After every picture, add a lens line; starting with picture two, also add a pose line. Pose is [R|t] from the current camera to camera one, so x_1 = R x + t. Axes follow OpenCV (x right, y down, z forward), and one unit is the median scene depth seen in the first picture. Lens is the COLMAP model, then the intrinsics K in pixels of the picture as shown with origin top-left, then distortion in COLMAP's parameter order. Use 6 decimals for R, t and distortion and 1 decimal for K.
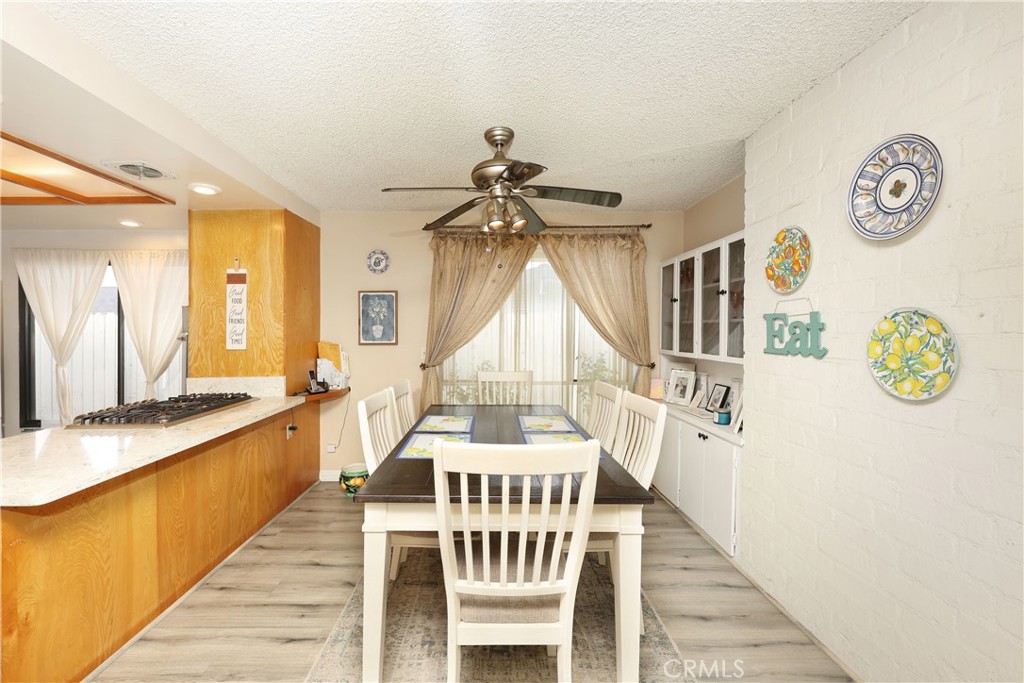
lens RADIAL K [[433.8, 0, 506.7], [0, 433.8, 347.0], [0, 0, 1]] dist [0.000522, 0.000090]
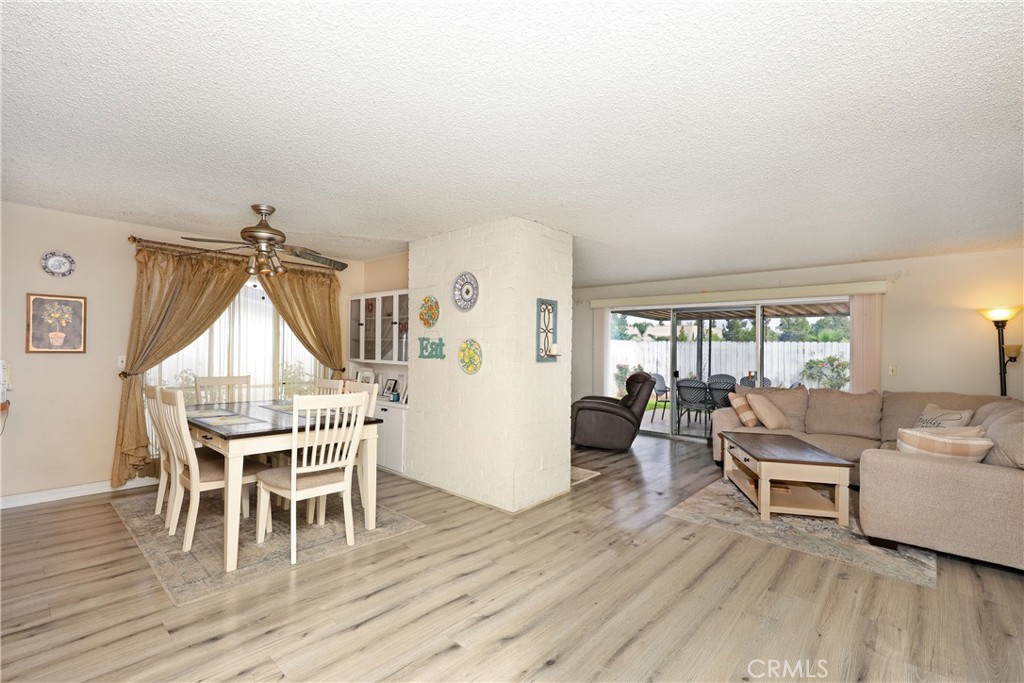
lens RADIAL K [[495.6, 0, 481.9], [0, 495.6, 347.2], [0, 0, 1]] dist [0.000081, -0.000208]
pose [[0.756477, 0.019071, 0.653742, -0.510515], [0.002178, 0.999496, -0.031677, 0.030510], [-0.654017, 0.025387, 0.756054, -0.683326]]
